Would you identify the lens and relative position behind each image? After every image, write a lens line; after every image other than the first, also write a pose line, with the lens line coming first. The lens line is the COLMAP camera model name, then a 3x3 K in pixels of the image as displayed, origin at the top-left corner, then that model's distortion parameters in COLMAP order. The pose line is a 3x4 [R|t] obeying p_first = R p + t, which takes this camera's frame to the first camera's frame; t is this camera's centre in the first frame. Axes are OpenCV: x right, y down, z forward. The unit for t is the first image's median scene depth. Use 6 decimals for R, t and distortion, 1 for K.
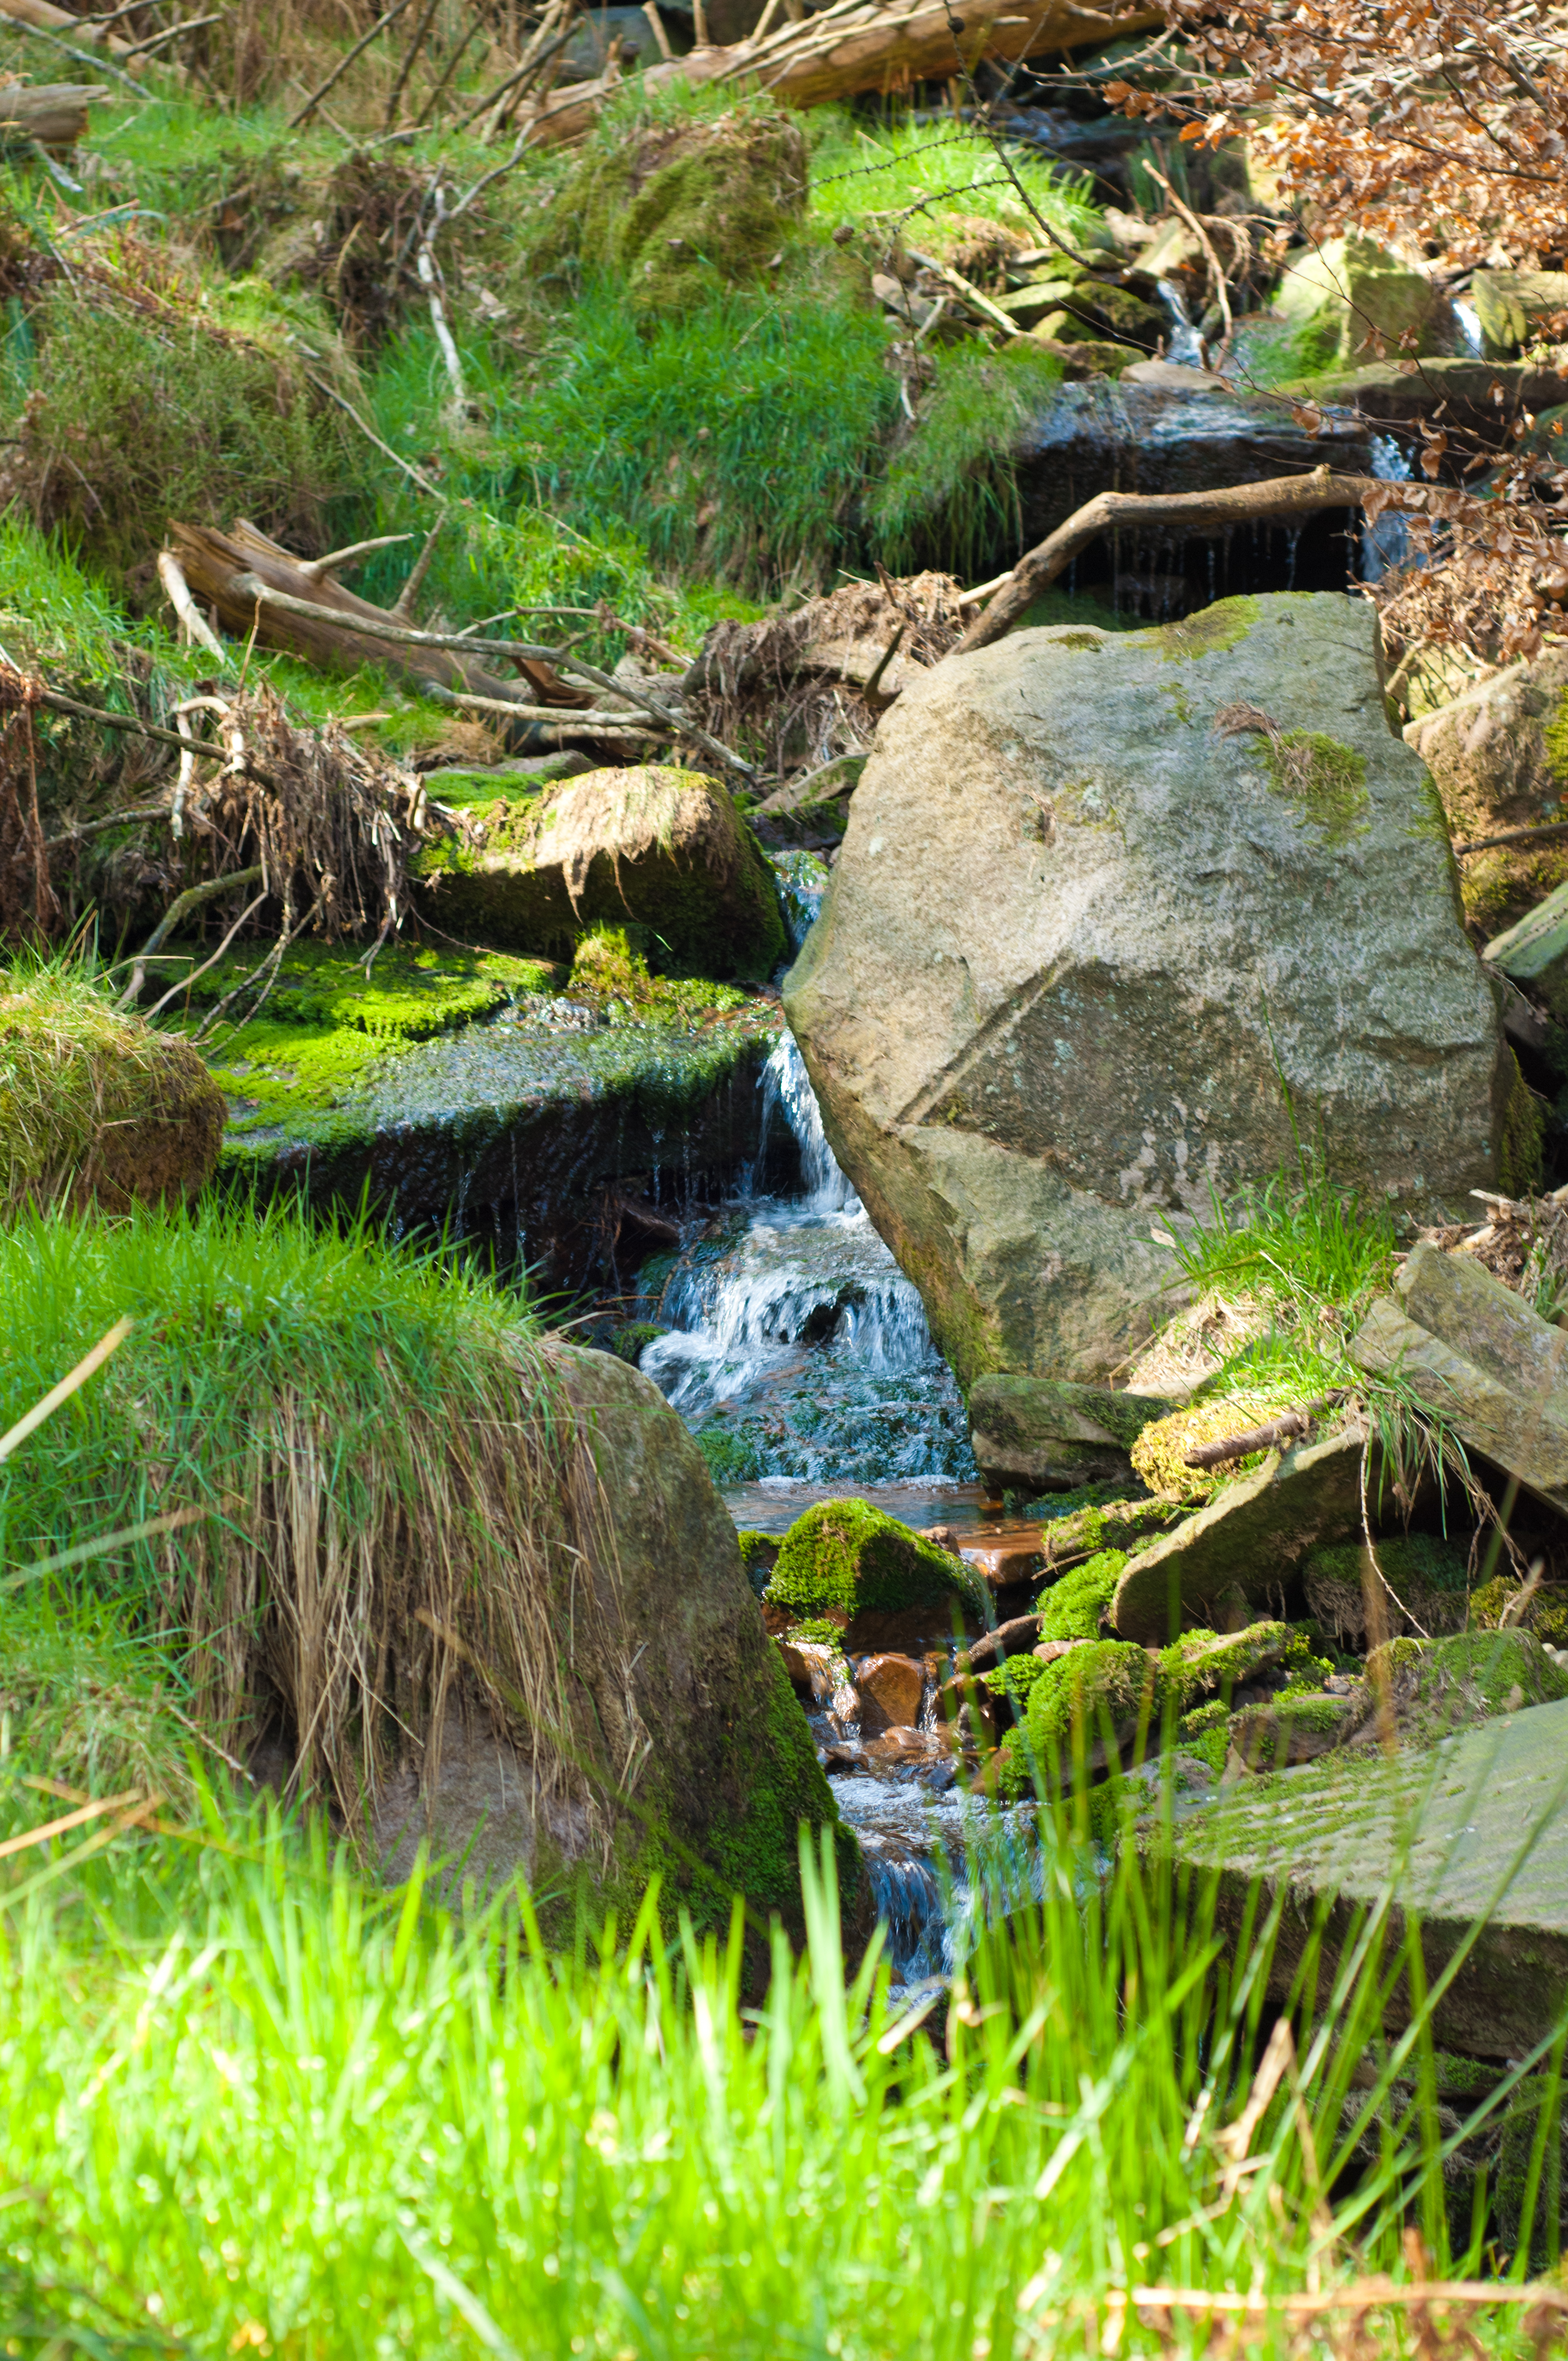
lens RADIAL K [[5228.6, 0, 826.2], [0, 5228.6, 1189.0], [0, 0, 1]] dist [-0.011884, 0.035317]
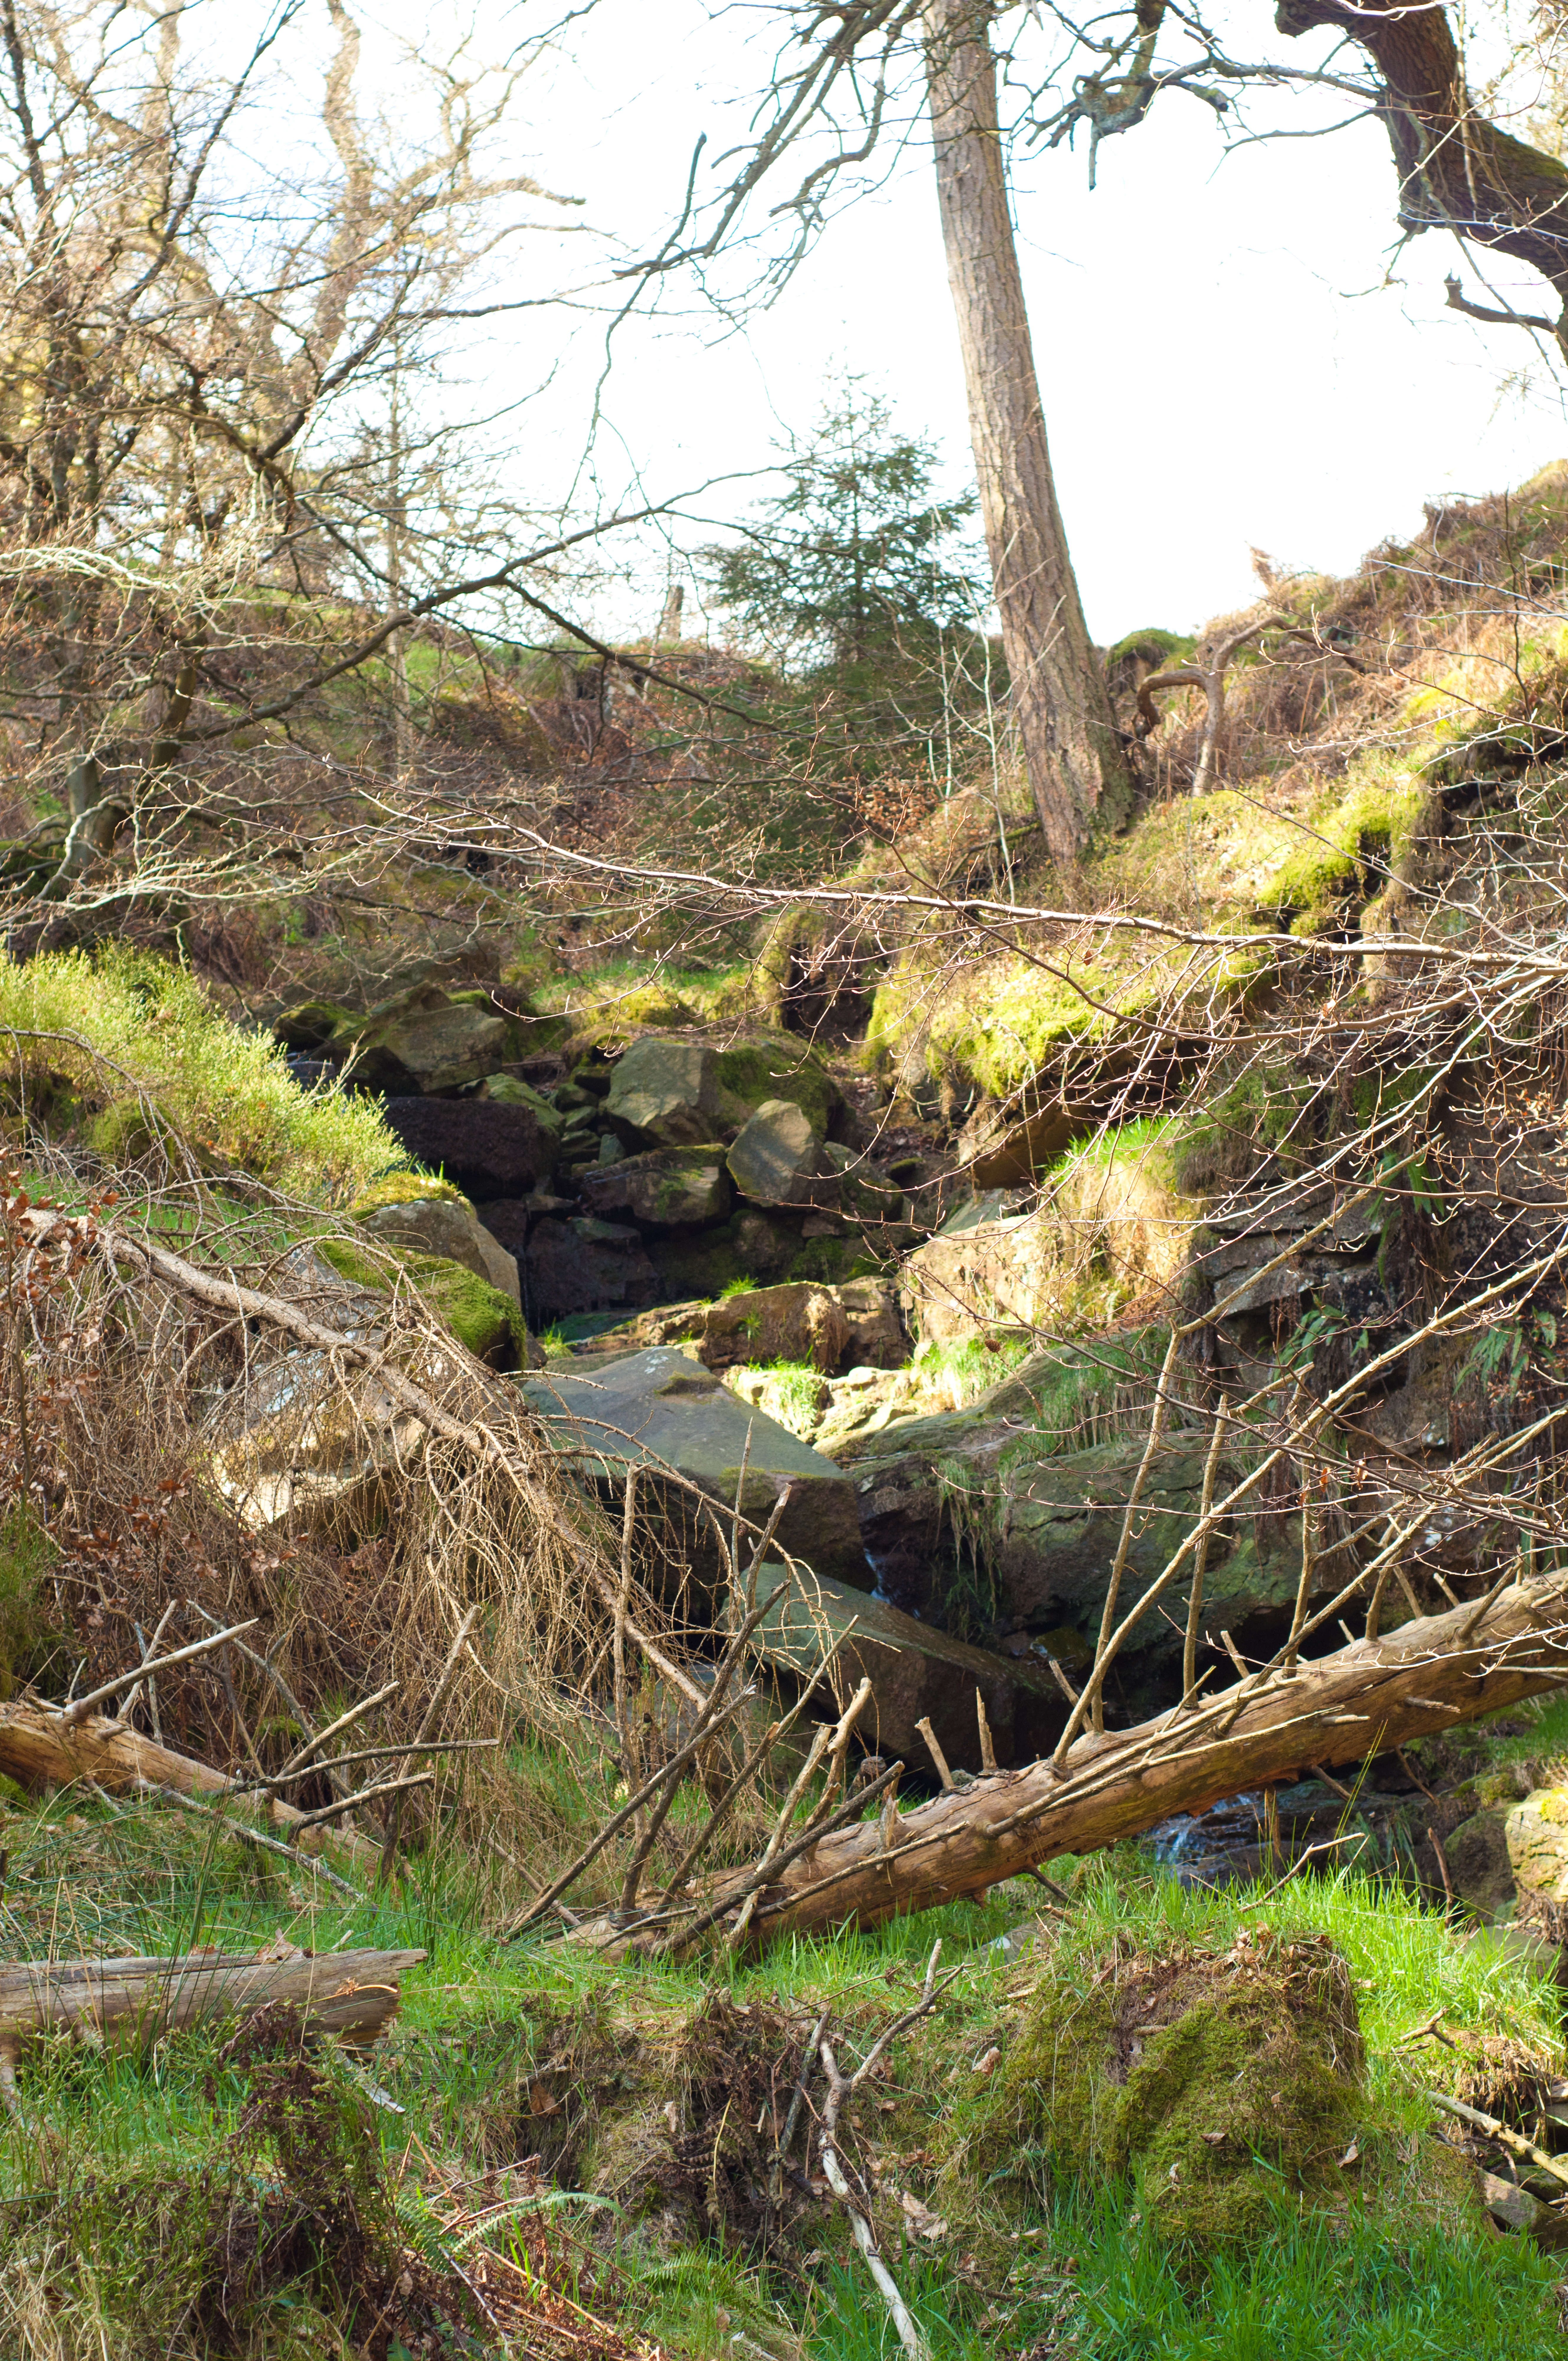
lens RADIAL K [[5228.6, 0, 826.2], [0, 5228.6, 1189.0], [0, 0, 1]] dist [-0.011884, 0.035317]
pose [[0.998061, -0.017743, 0.059665, -0.182583], [0.033861, 0.959050, -0.281207, -0.163862], [-0.052232, 0.282682, 0.957791, 0.451388]]
